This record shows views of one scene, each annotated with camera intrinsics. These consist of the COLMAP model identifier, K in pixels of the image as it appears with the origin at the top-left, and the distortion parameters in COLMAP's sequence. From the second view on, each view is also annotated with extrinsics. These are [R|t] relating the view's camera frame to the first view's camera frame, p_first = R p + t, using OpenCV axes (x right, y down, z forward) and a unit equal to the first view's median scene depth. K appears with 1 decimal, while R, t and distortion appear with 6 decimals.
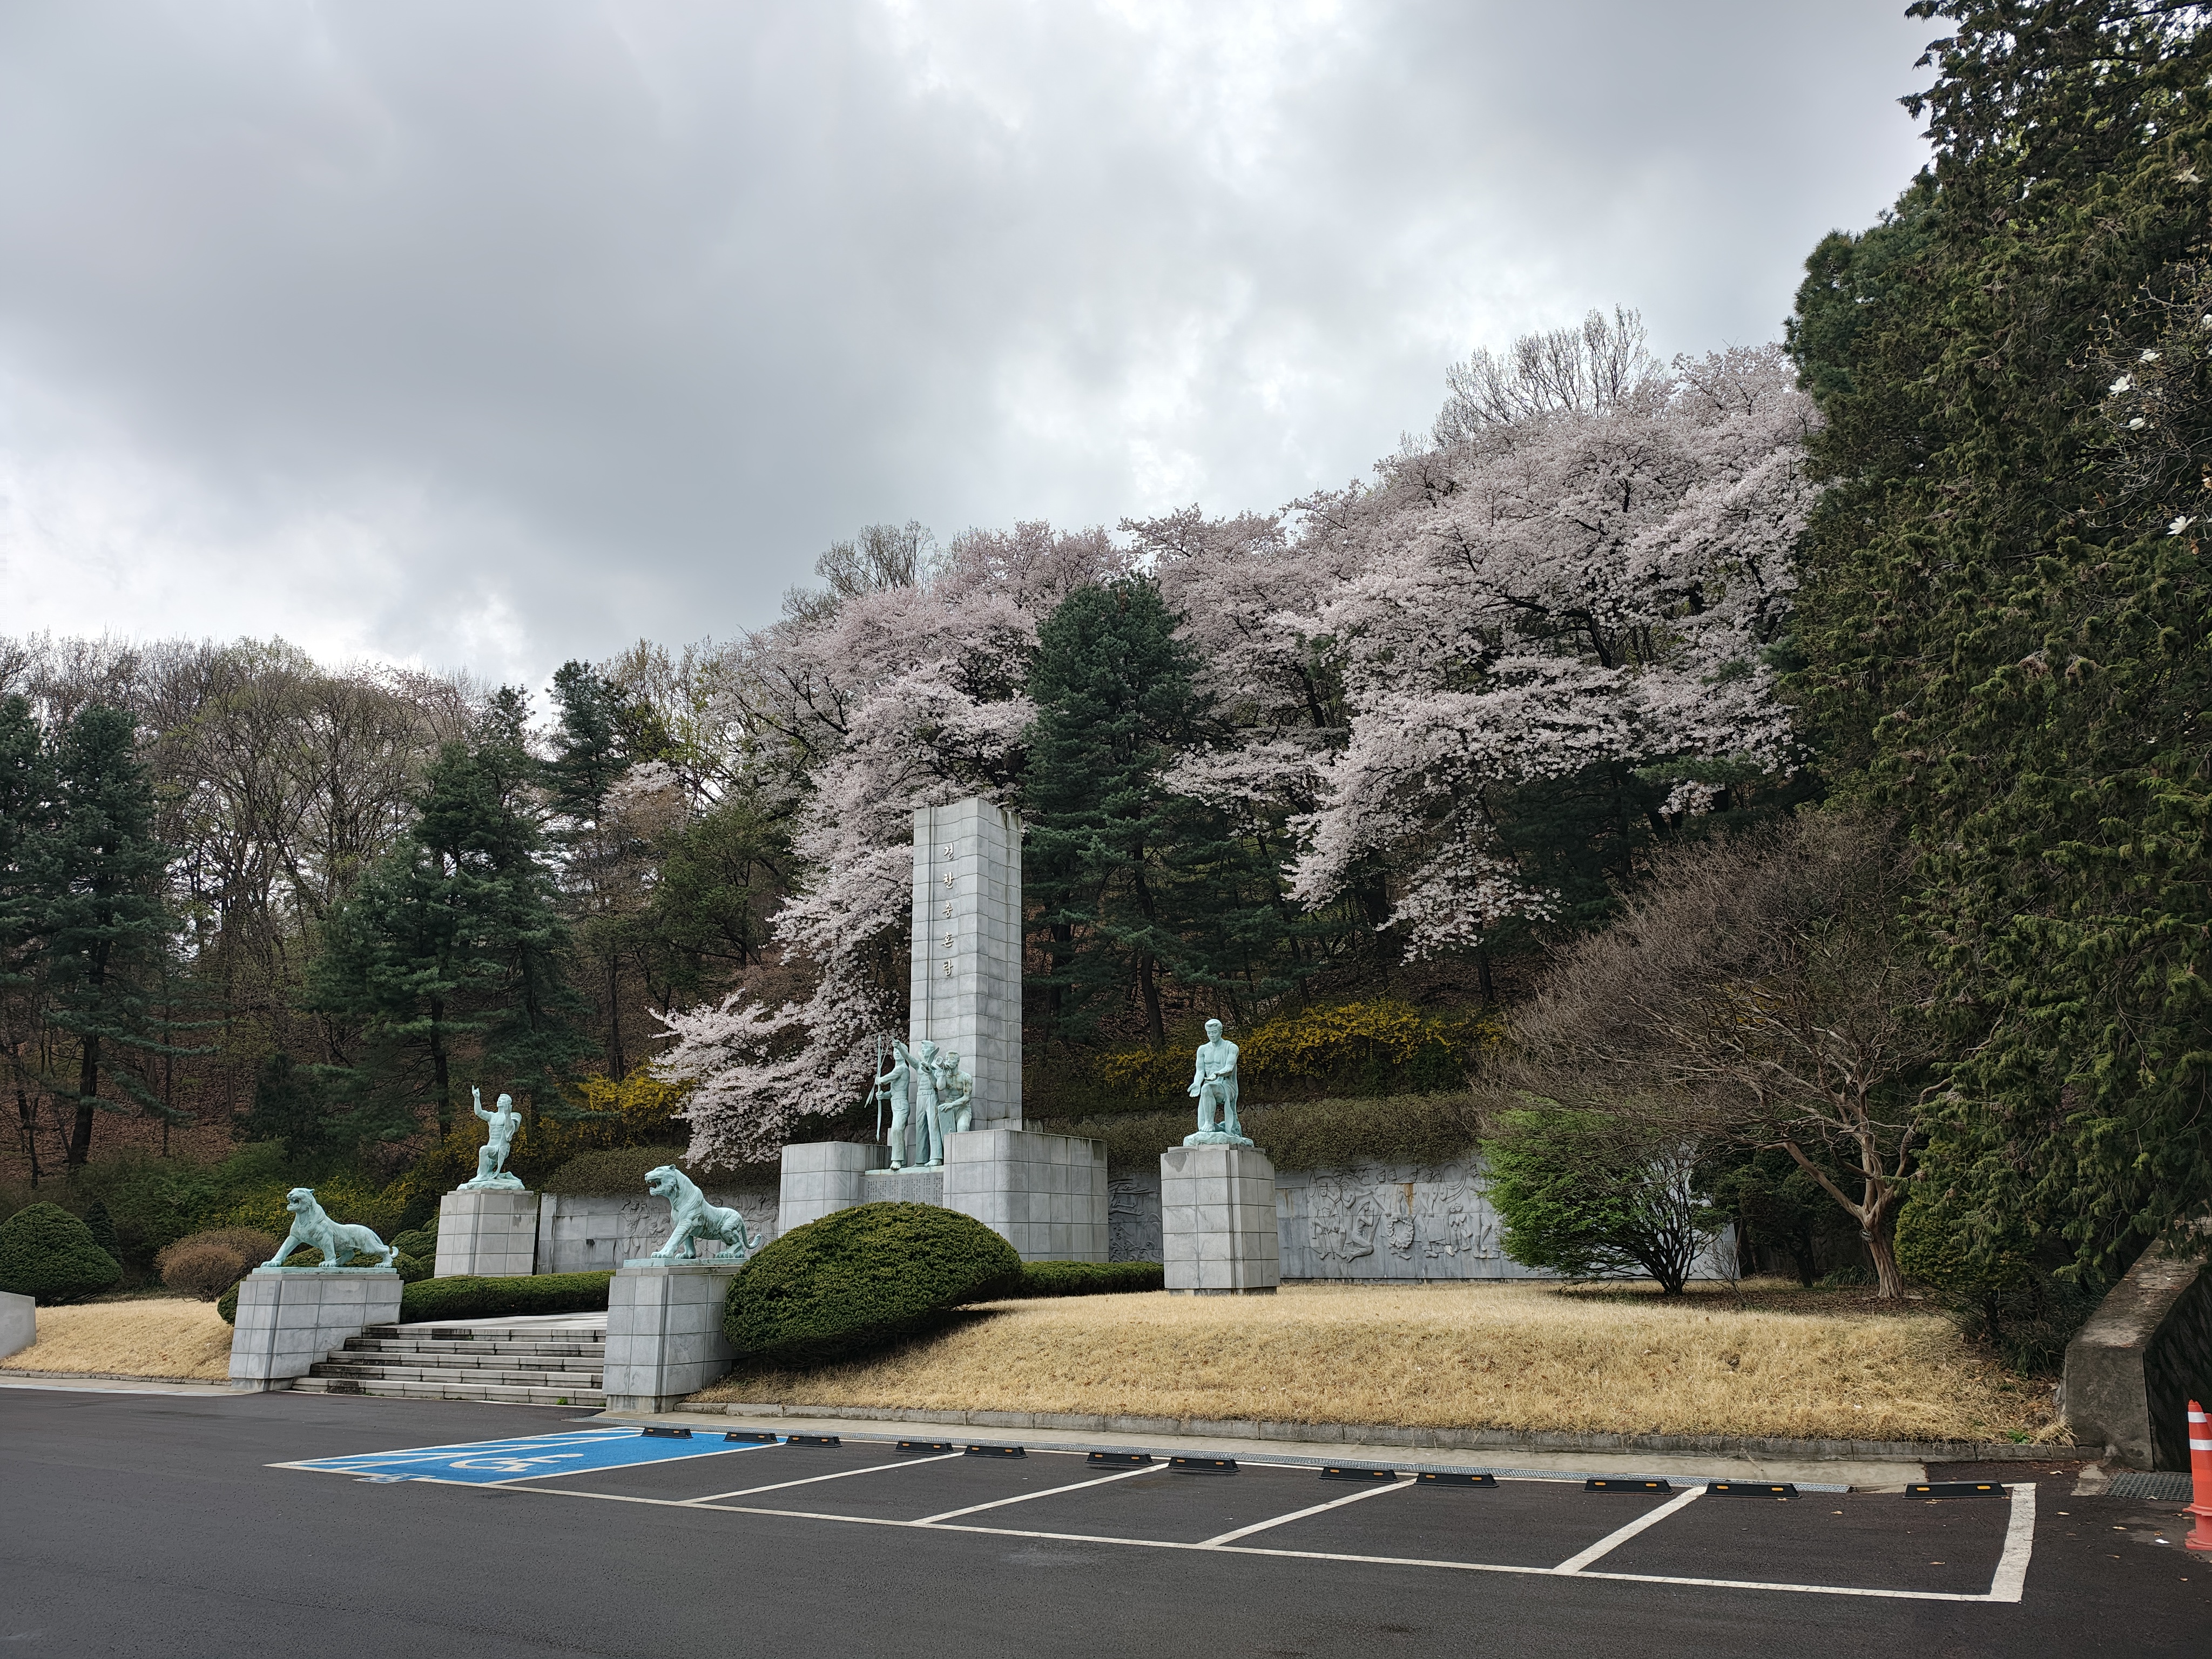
lens RADIAL K [[1525.7, 0, 1103.8], [0, 1525.7, 834.5], [0, 0, 1]] dist [0.000575, -0.000629]
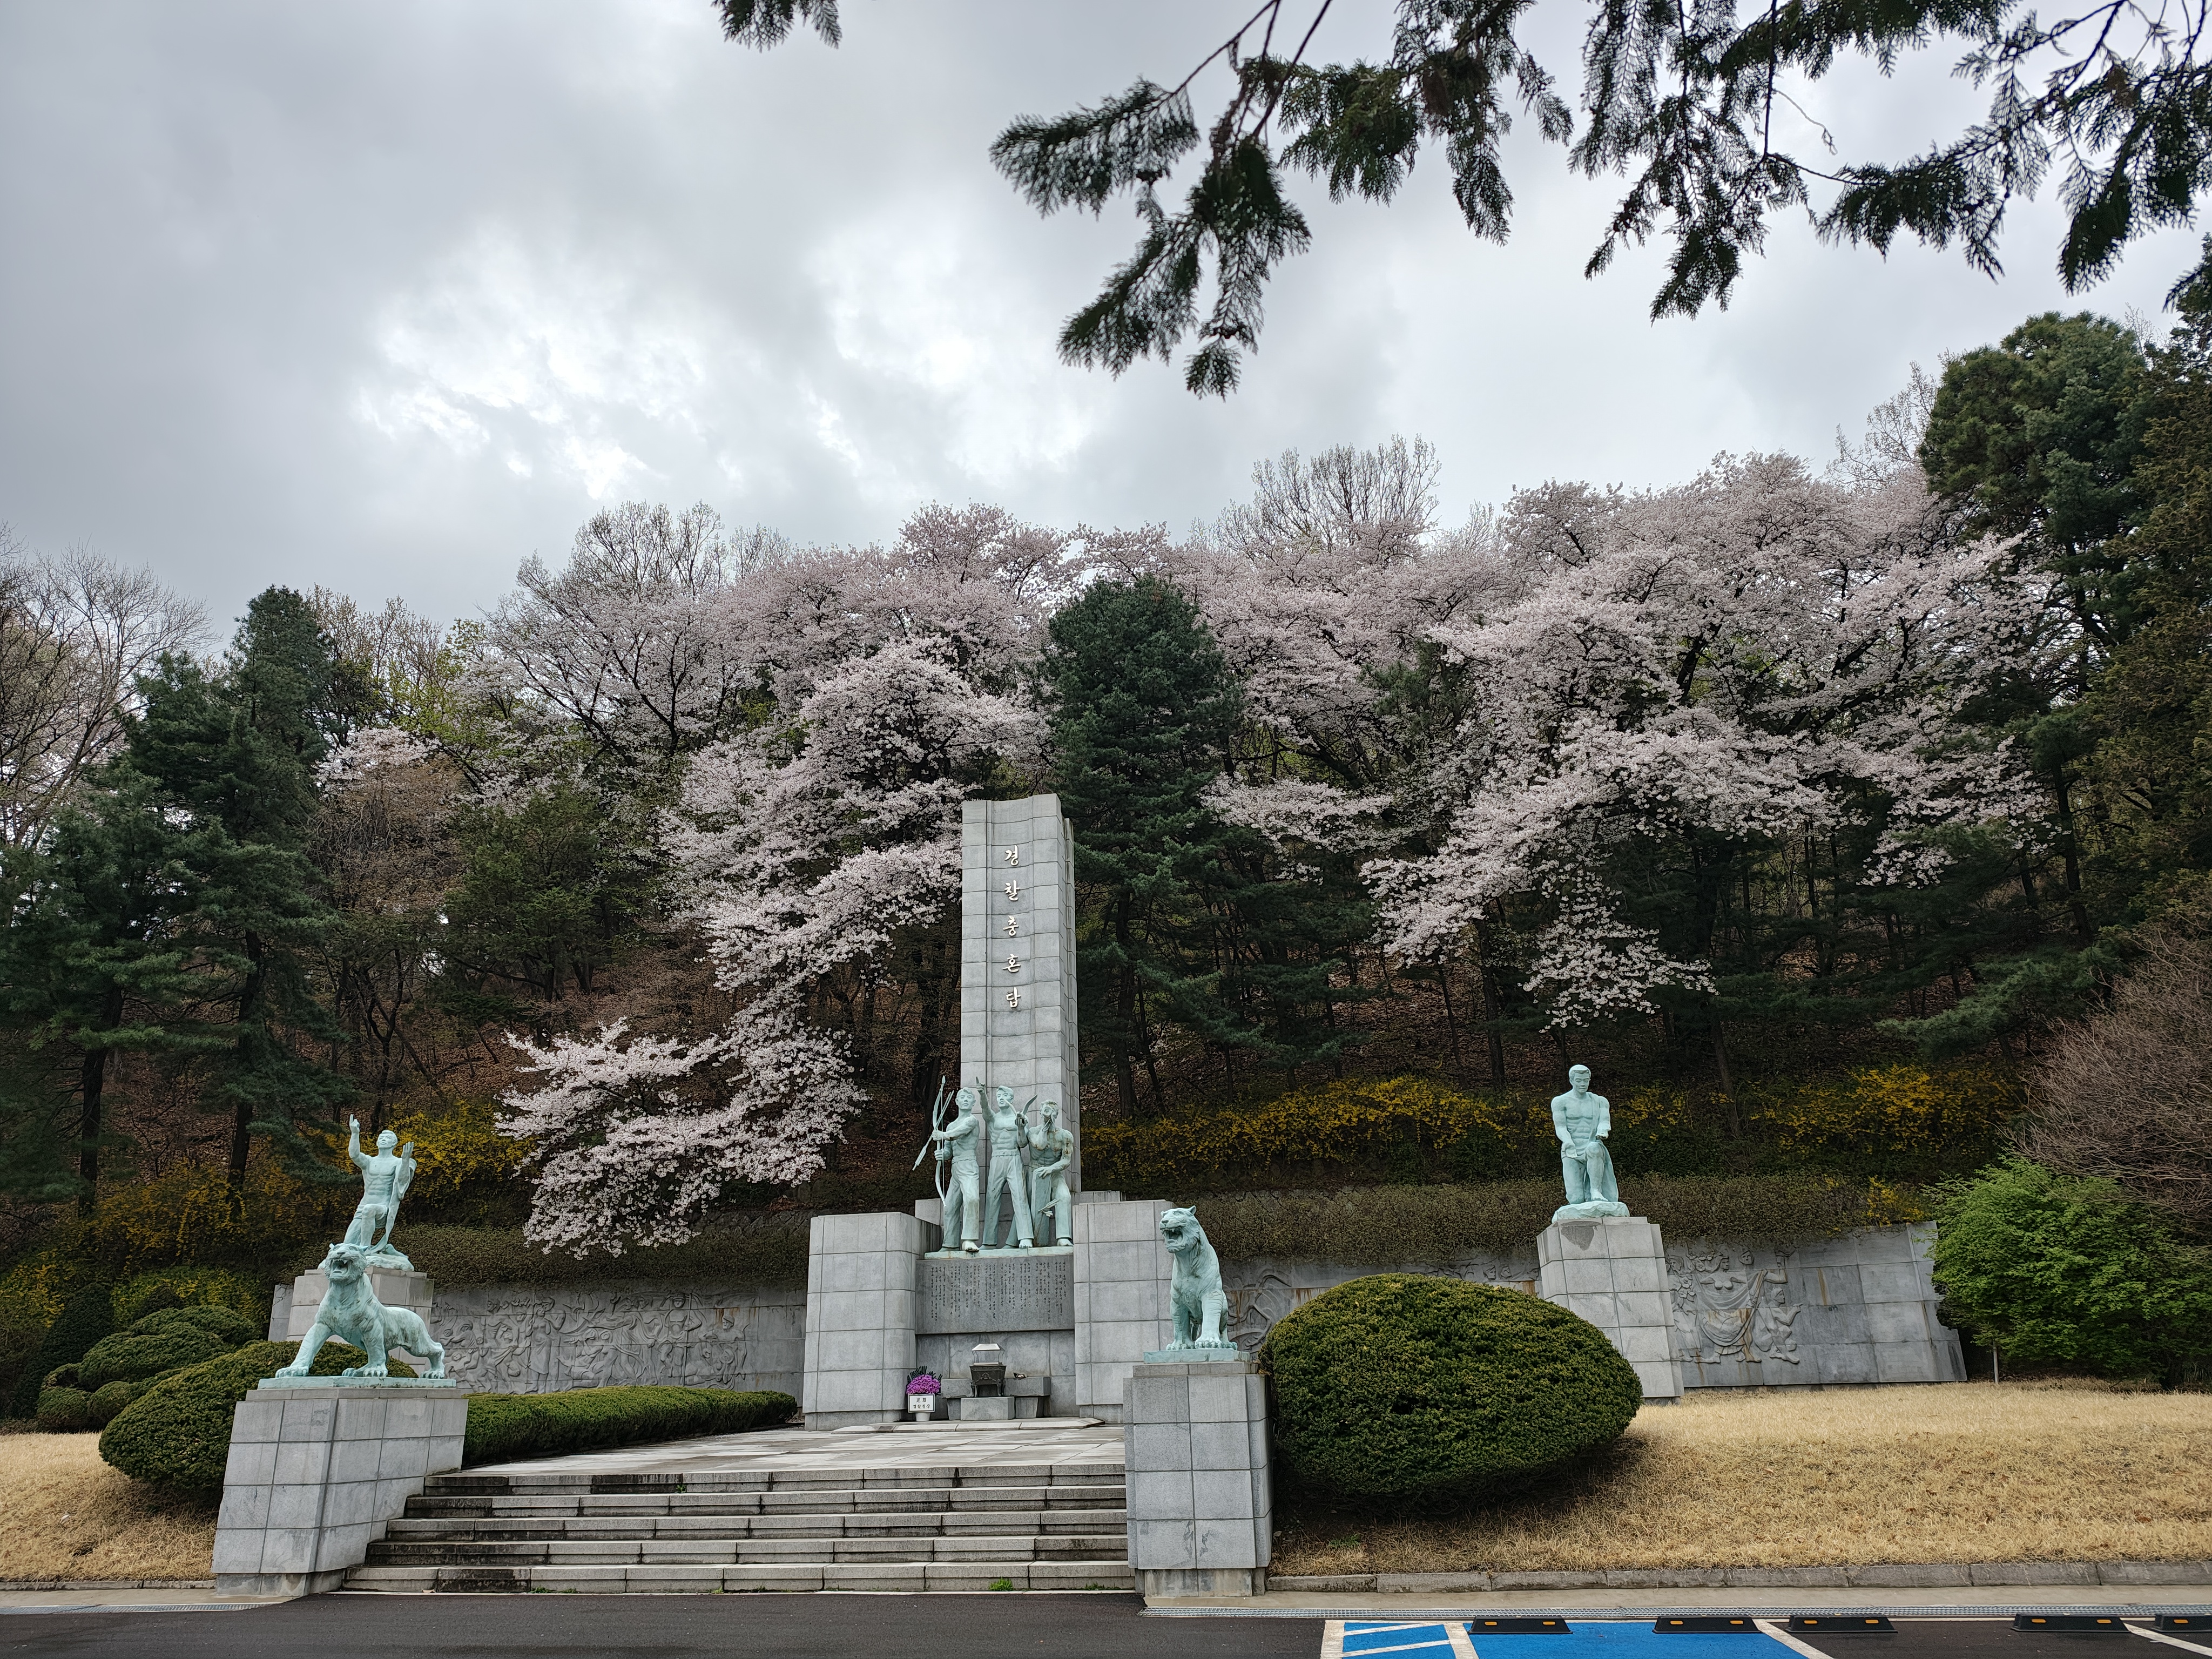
lens RADIAL K [[1525.7, 0, 1106.6], [0, 1525.7, 829.3], [0, 0, 1]] dist [0.000575, -0.000629]
pose [[0.930285, 0.118748, 0.347086, -0.377631], [-0.089324, 0.991006, -0.099638, 0.081956], [-0.355796, 0.061689, 0.932526, 0.254472]]
